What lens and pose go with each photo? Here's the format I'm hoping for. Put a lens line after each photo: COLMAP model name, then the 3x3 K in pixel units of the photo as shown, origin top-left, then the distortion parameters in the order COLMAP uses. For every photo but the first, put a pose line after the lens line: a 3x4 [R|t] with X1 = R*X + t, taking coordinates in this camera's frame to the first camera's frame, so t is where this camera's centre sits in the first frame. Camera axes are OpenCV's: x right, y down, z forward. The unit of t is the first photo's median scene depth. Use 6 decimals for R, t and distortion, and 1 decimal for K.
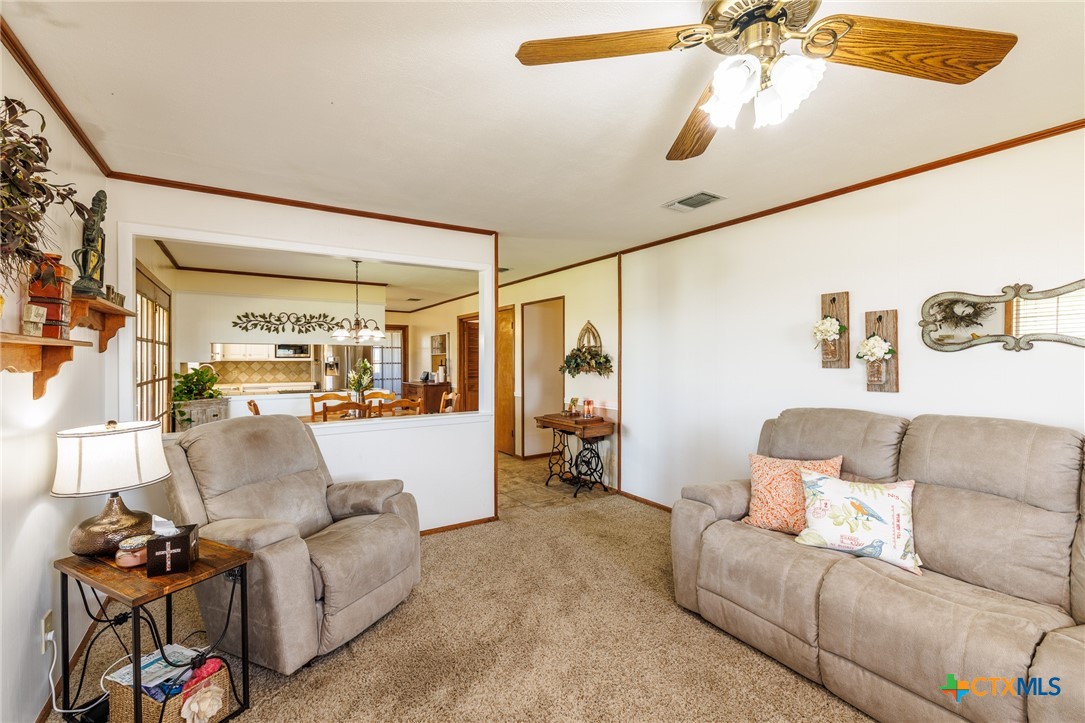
lens RADIAL K [[464.1, 0, 541.5], [0, 464.1, 359.5], [0, 0, 1]] dist [0.000264, 0.001321]
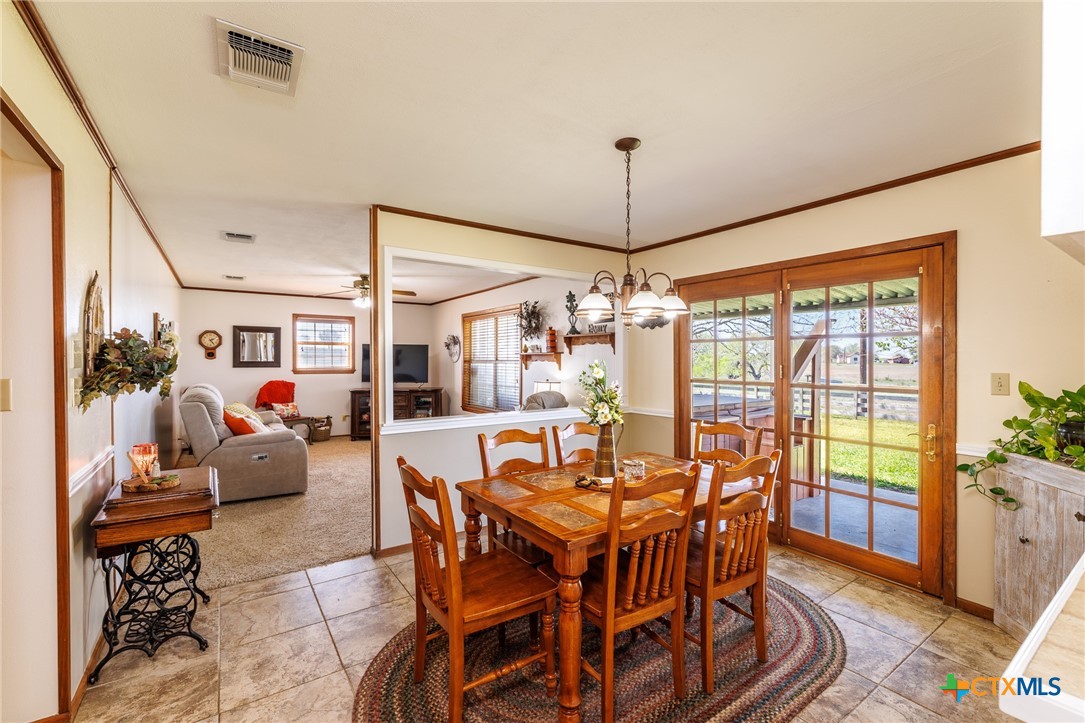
lens RADIAL K [[464.1, 0, 540.3], [0, 464.1, 361.4], [0, 0, 1]] dist [0.000264, 0.001321]
pose [[-0.999586, 0.001782, -0.028724, -0.242749], [0.001419, 0.999919, 0.012663, -0.004674], [0.028744, 0.012617, -0.999507, 1.194446]]
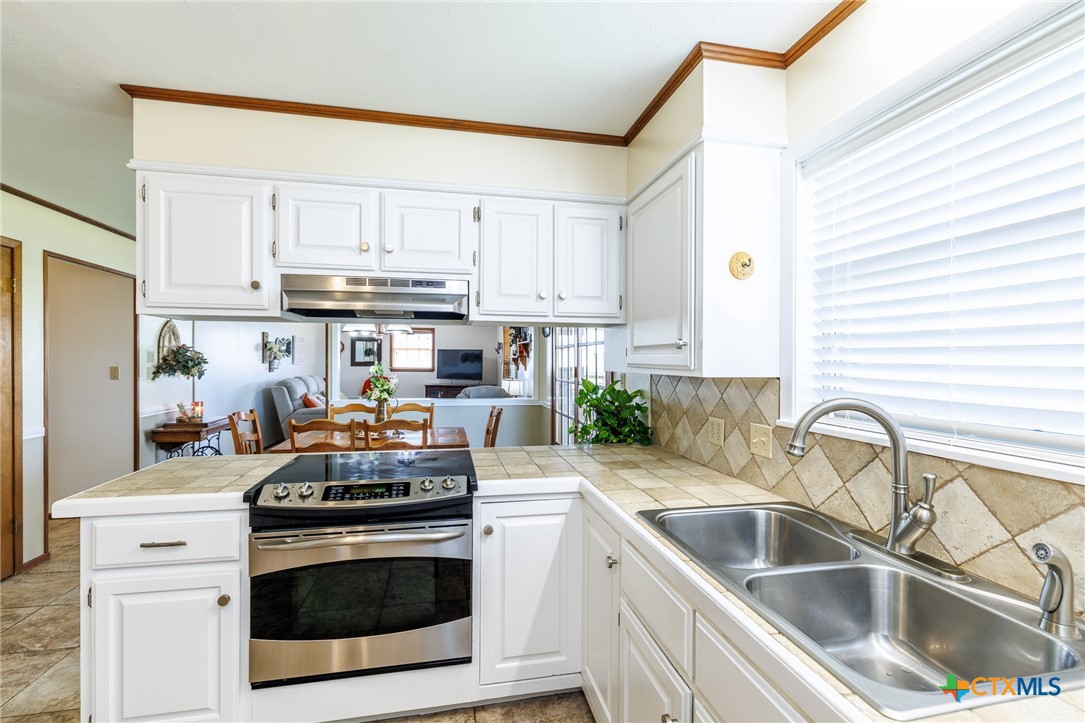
lens RADIAL K [[464.1, 0, 537.4], [0, 464.1, 362.4], [0, 0, 1]] dist [0.000264, 0.001321]
pose [[-0.930507, -0.006741, 0.366211, -0.746079], [-0.004442, 0.999965, 0.007120, -0.004248], [-0.366246, 0.004998, -0.930505, 1.316043]]
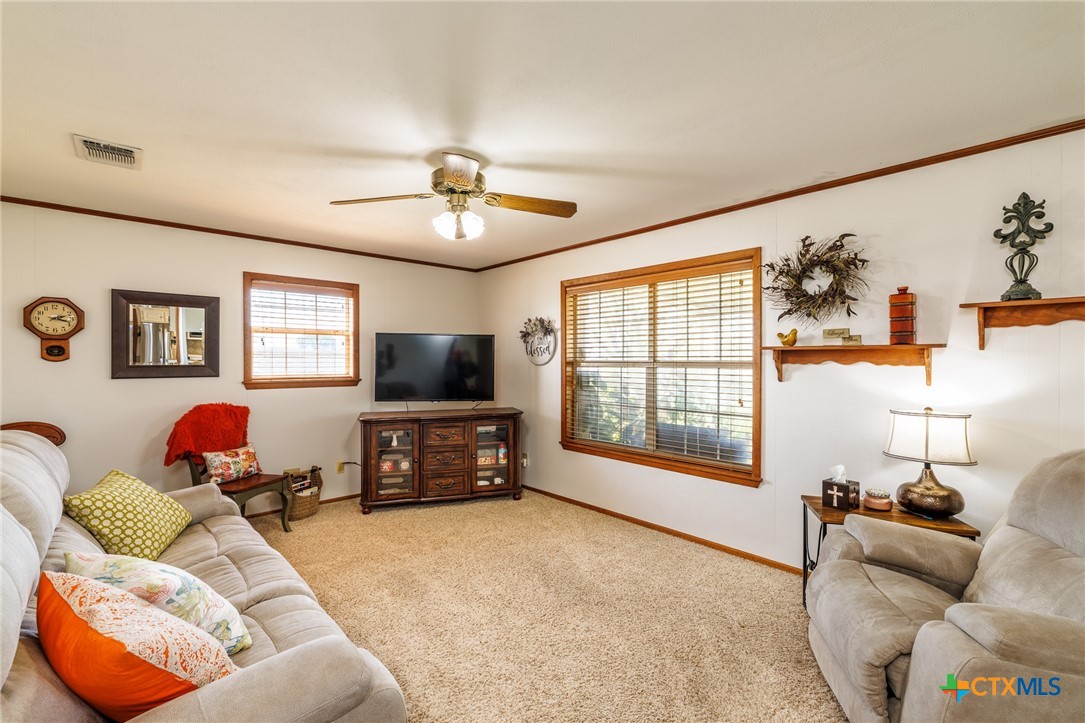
lens RADIAL K [[464.1, 0, 537.9], [0, 464.1, 357.5], [0, 0, 1]] dist [0.000264, 0.001321]
pose [[-0.983755, 0.004167, -0.179466, 0.108395], [0.003441, 0.999985, 0.004356, -0.001244], [0.179482, 0.003668, -0.983754, 0.620979]]
